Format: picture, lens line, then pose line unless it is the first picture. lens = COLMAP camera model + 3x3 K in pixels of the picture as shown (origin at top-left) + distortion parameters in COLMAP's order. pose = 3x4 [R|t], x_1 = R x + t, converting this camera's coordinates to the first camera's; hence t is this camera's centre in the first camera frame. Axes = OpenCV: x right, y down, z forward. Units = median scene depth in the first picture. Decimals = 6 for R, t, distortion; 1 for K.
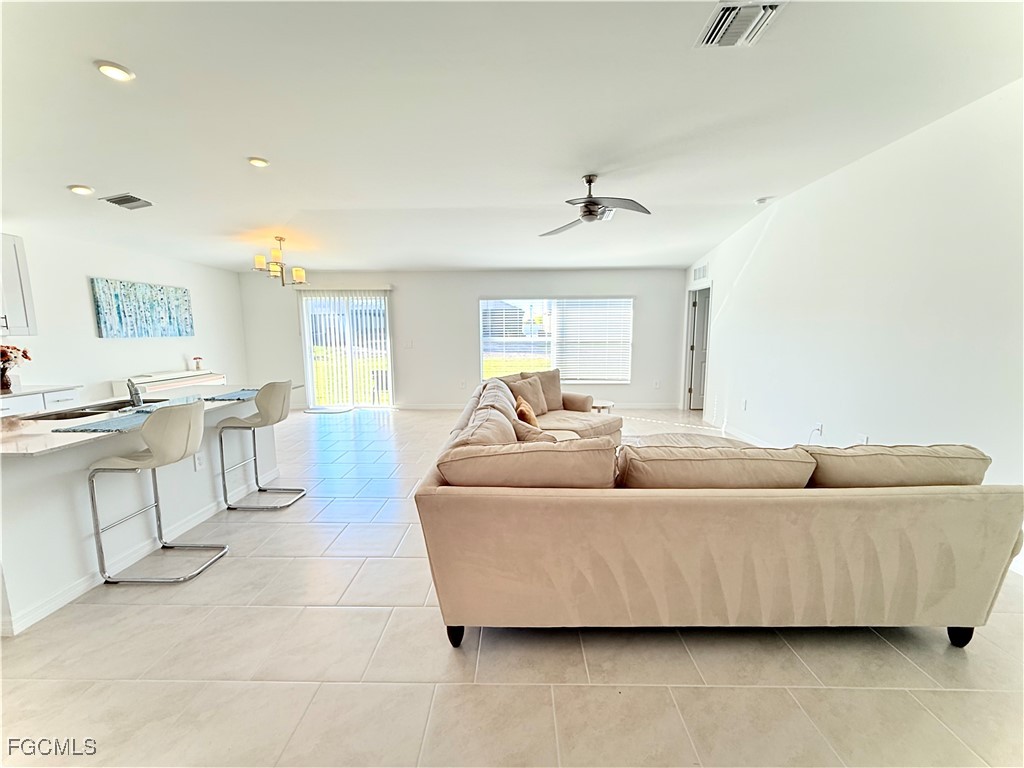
lens RADIAL K [[408.4, 0, 512.0], [0, 408.4, 384.0], [0, 0, 1]] dist [-0.000584, 0.000136]
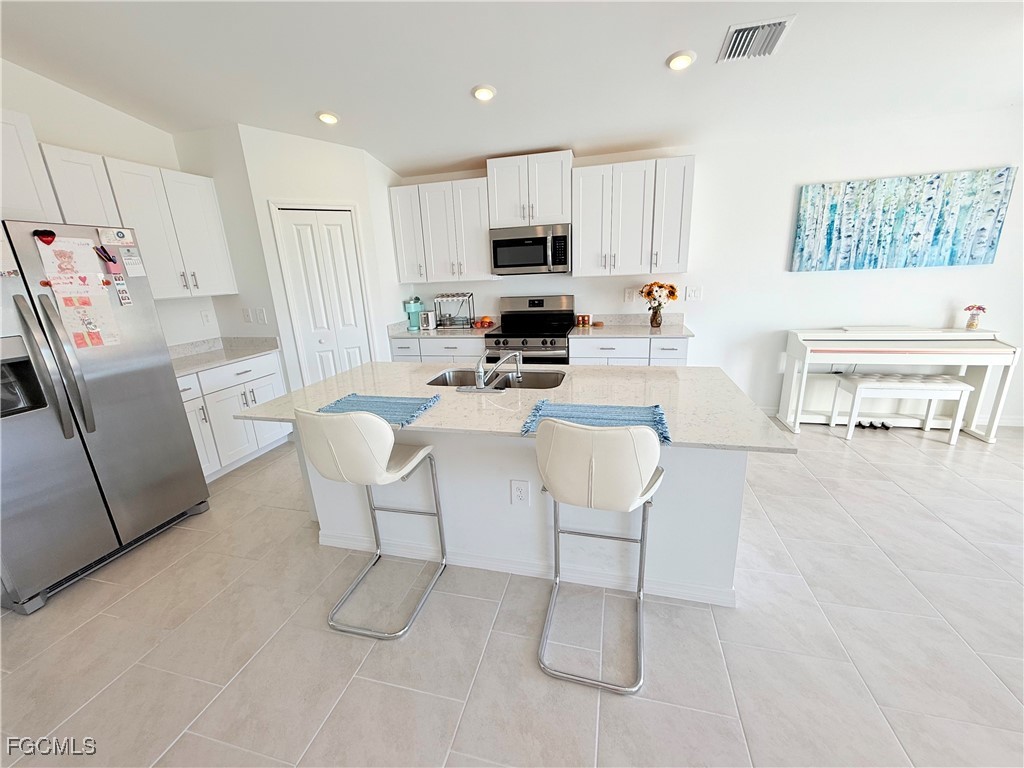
lens RADIAL K [[408.4, 0, 512.0], [0, 408.4, 384.0], [0, 0, 1]] dist [-0.000584, 0.000136]
pose [[-0.237850, 0.277185, -0.930911, -0.126358], [-0.081471, 0.949345, 0.303490, -0.094284], [0.967879, 0.148027, -0.203219, 0.630263]]
